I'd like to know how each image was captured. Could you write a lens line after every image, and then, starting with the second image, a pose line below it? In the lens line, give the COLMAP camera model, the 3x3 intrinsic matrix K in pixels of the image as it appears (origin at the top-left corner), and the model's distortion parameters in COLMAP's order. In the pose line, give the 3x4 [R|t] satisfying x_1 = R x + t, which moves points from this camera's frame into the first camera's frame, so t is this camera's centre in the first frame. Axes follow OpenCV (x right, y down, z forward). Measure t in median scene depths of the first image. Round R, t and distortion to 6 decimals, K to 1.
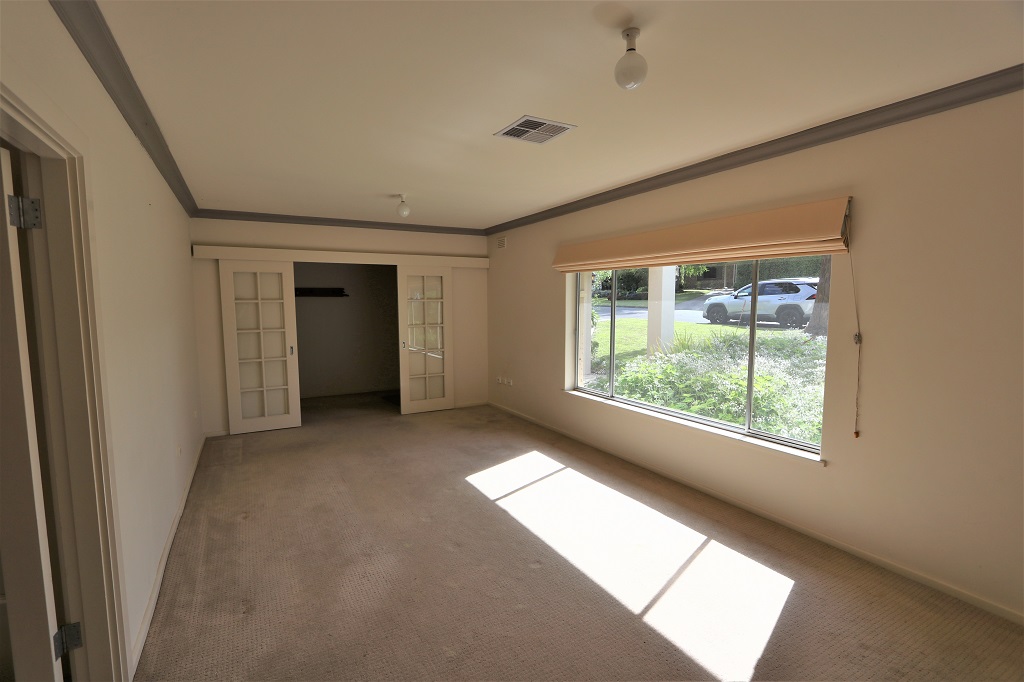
lens RADIAL K [[474.5, 0, 509.6], [0, 474.5, 340.7], [0, 0, 1]] dist [-0.015663, 0.000673]
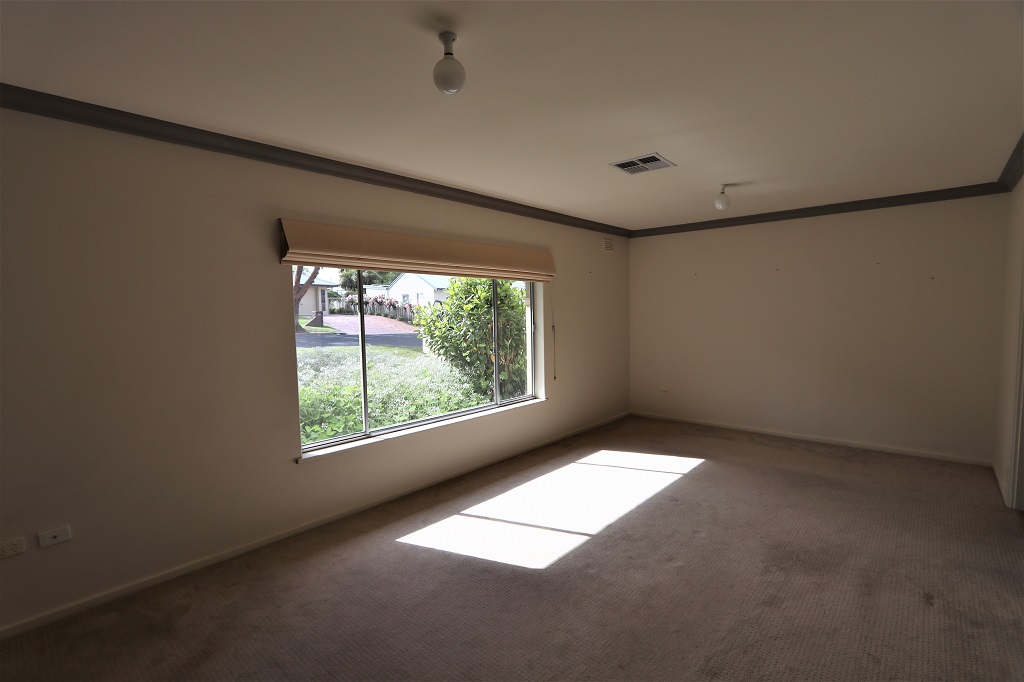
lens RADIAL K [[474.5, 0, 489.1], [0, 474.5, 339.6], [0, 0, 1]] dist [-0.015663, 0.000673]
pose [[-0.287645, -0.062581, 0.955690, -0.787265], [0.089596, 0.991729, 0.091908, -0.121051], [-0.953537, 0.112063, -0.279659, 1.371014]]
